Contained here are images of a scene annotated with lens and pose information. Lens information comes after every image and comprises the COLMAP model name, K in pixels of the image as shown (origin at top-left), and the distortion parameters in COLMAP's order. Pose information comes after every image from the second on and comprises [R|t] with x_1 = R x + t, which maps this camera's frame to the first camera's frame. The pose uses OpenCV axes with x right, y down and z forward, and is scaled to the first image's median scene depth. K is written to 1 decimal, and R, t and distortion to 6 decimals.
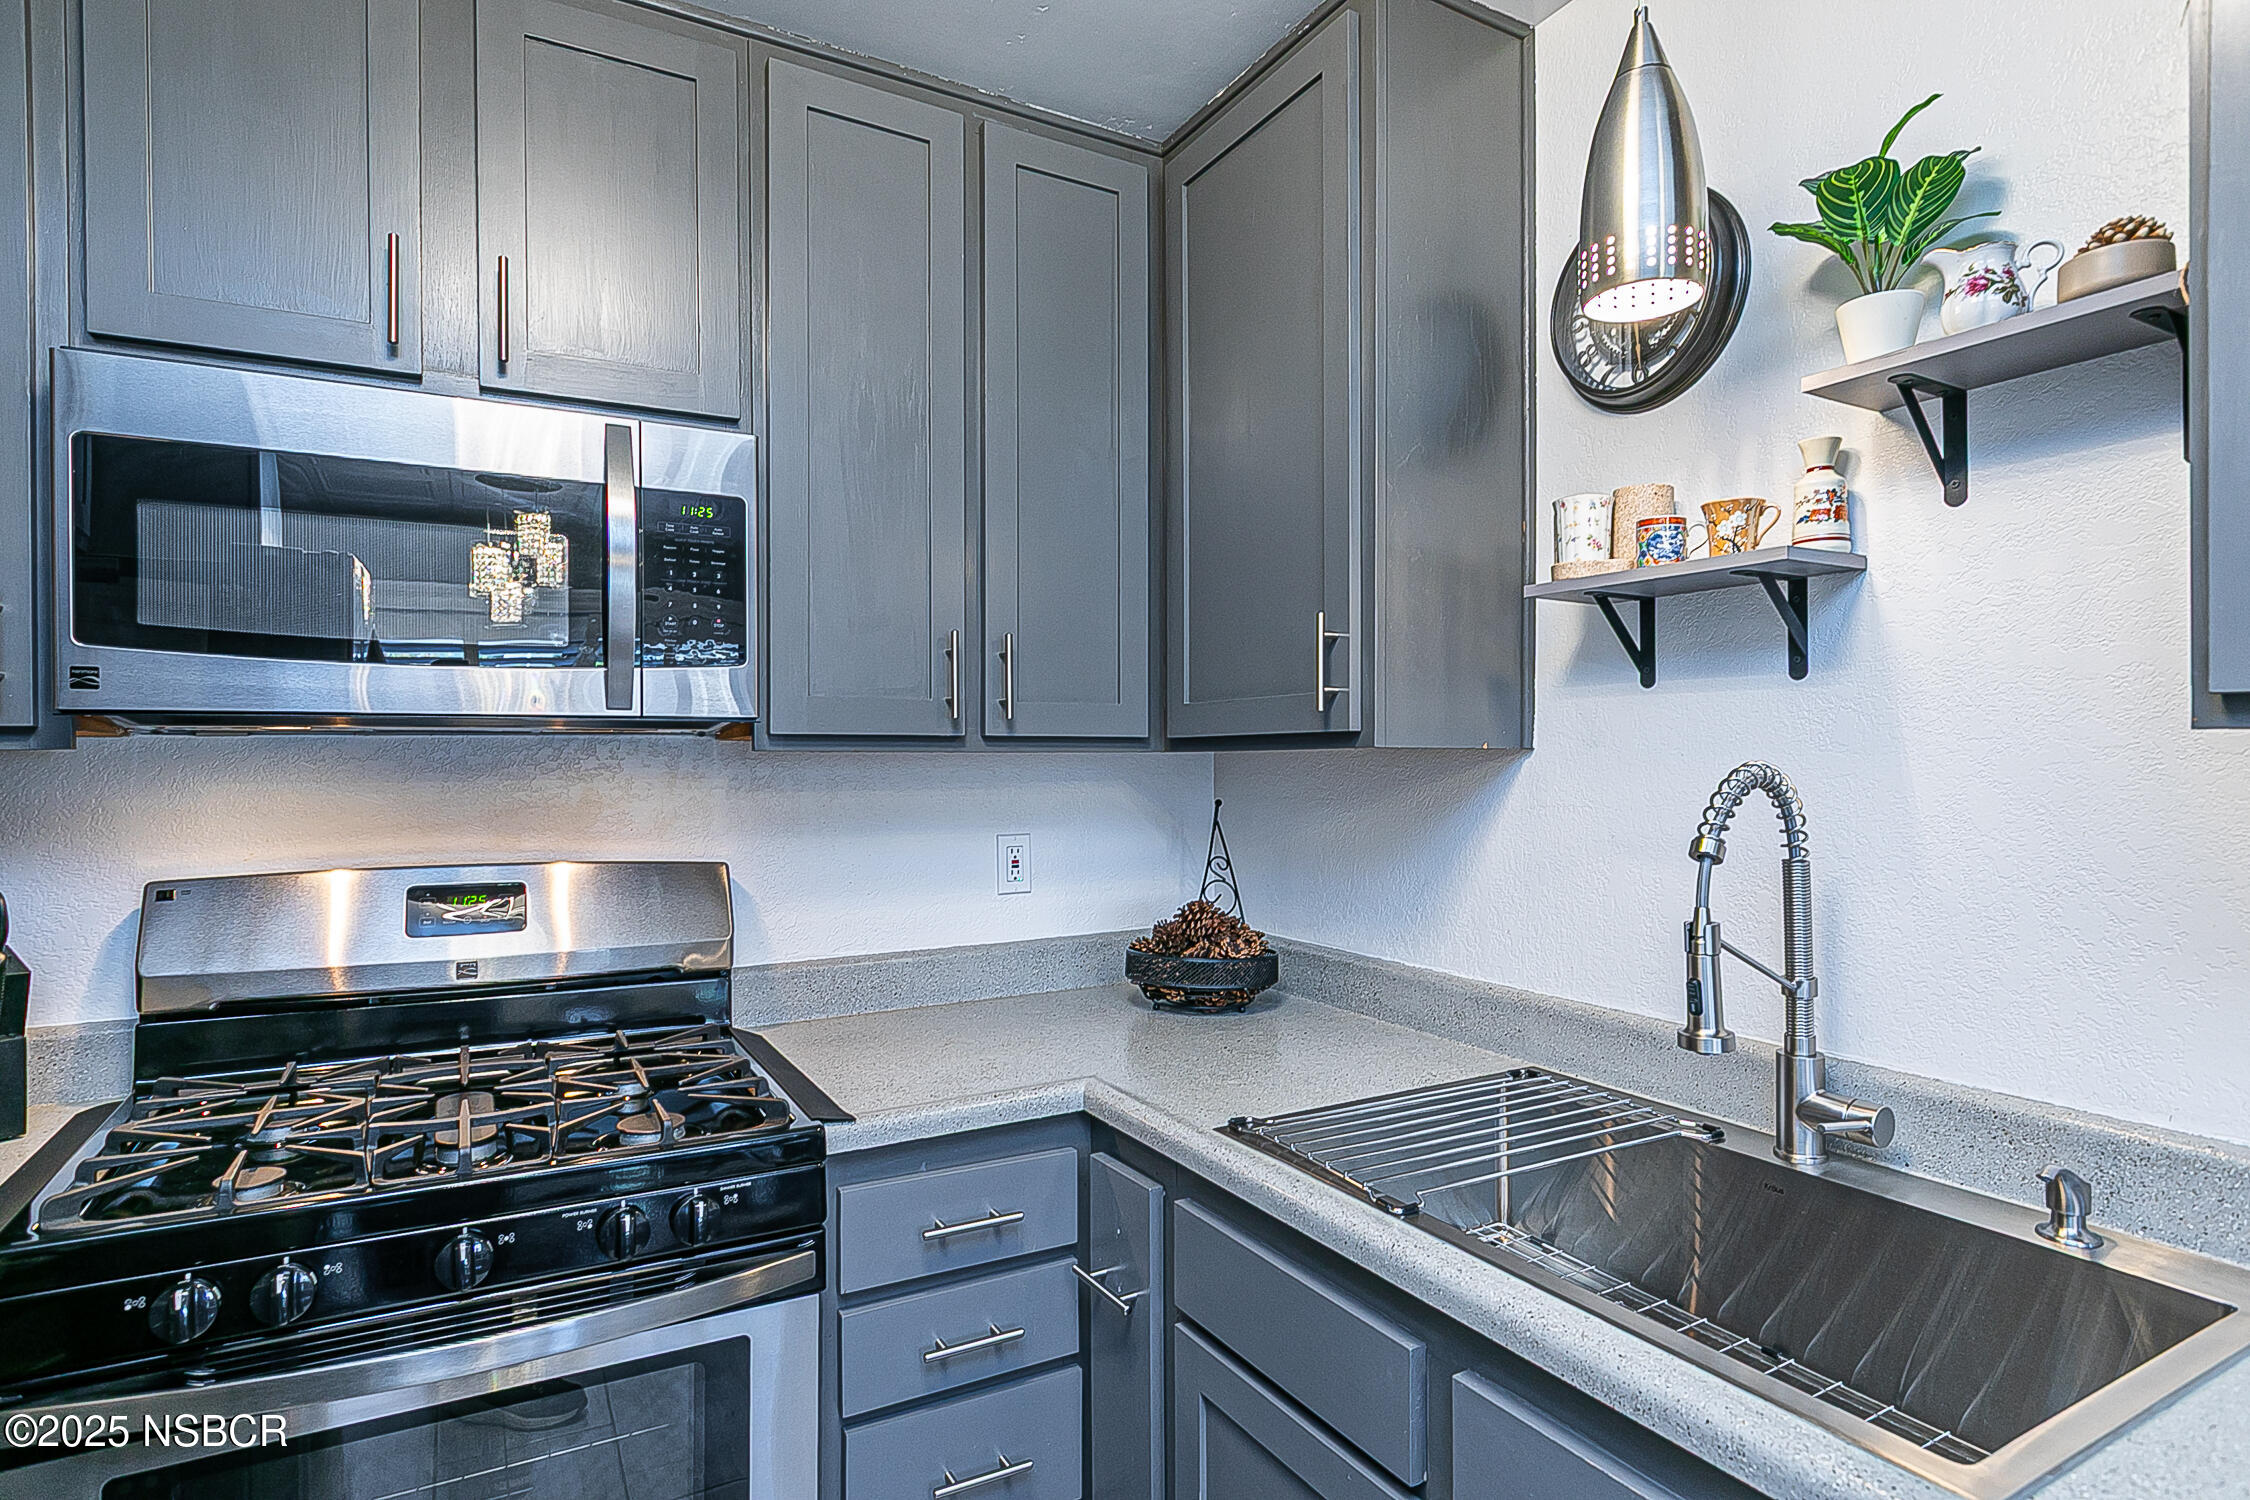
lens RADIAL K [[1180.7, 0, 1130.2], [0, 1180.7, 754.3], [0, 0, 1]] dist [0.001874, -0.001162]
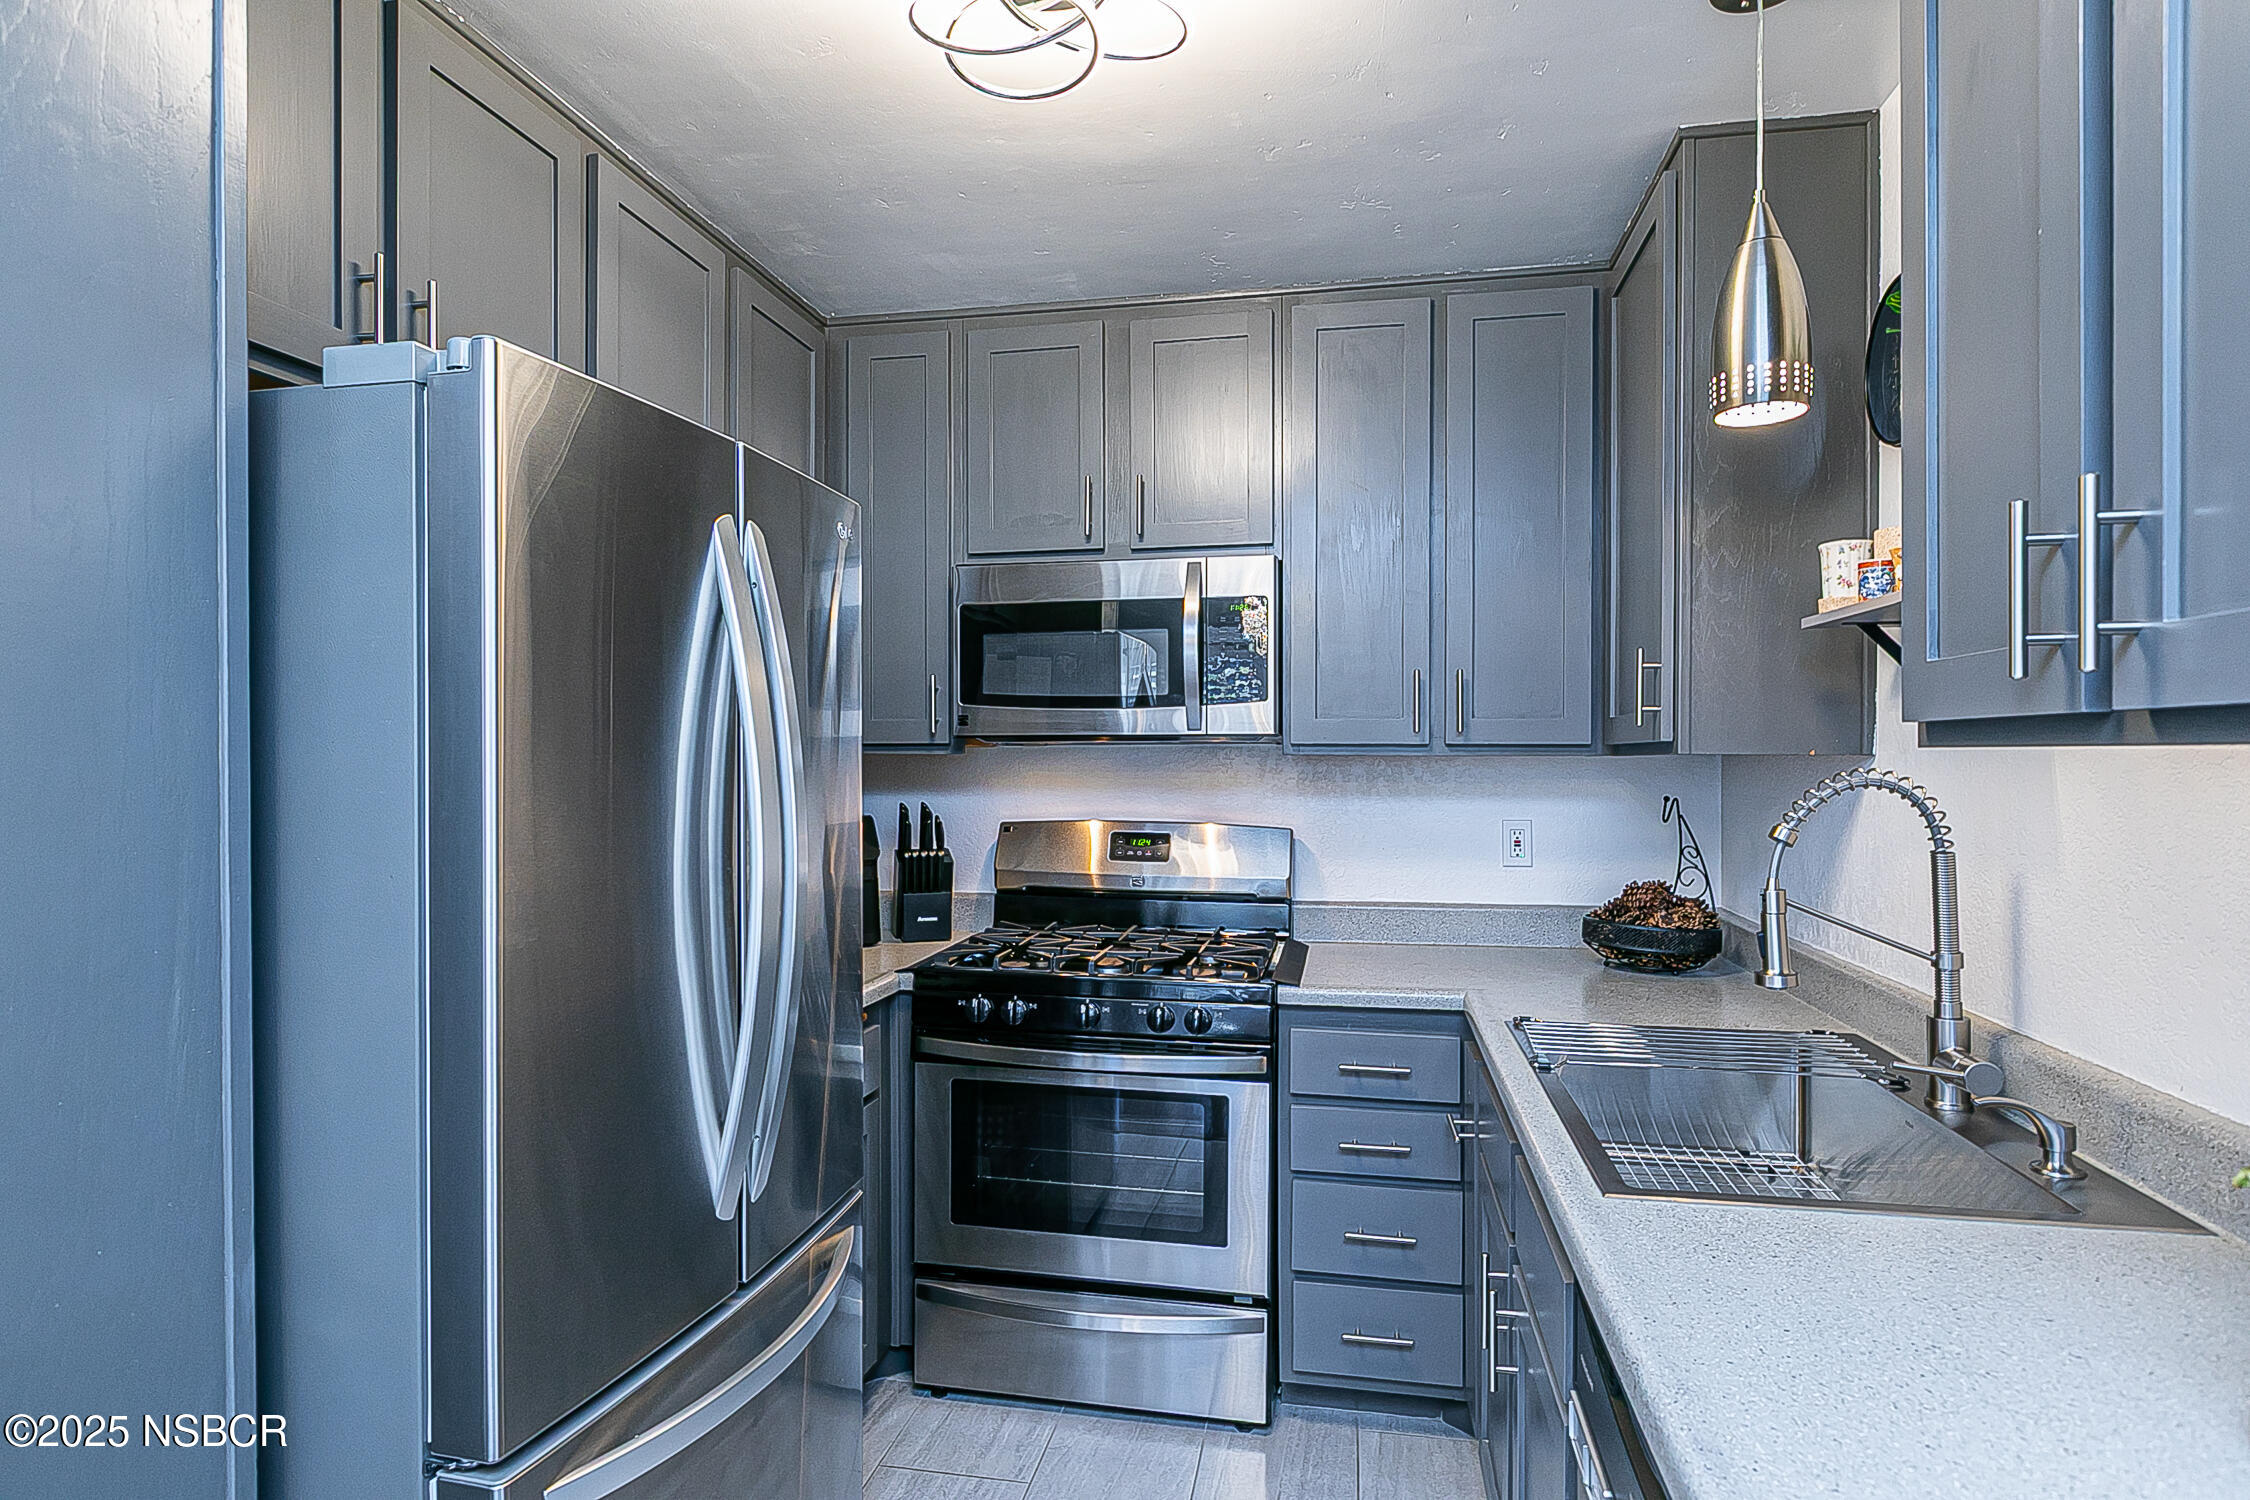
lens RADIAL K [[1221.9, 0, 1121.3], [0, 1221.9, 755.0], [0, 0, 1]] dist [0.002121, 0.000186]
pose [[0.755040, 0.002218, -0.655675, 0.646573], [-0.000790, 0.999997, 0.002472, -0.007743], [0.655678, -0.001349, 0.755039, -0.394556]]
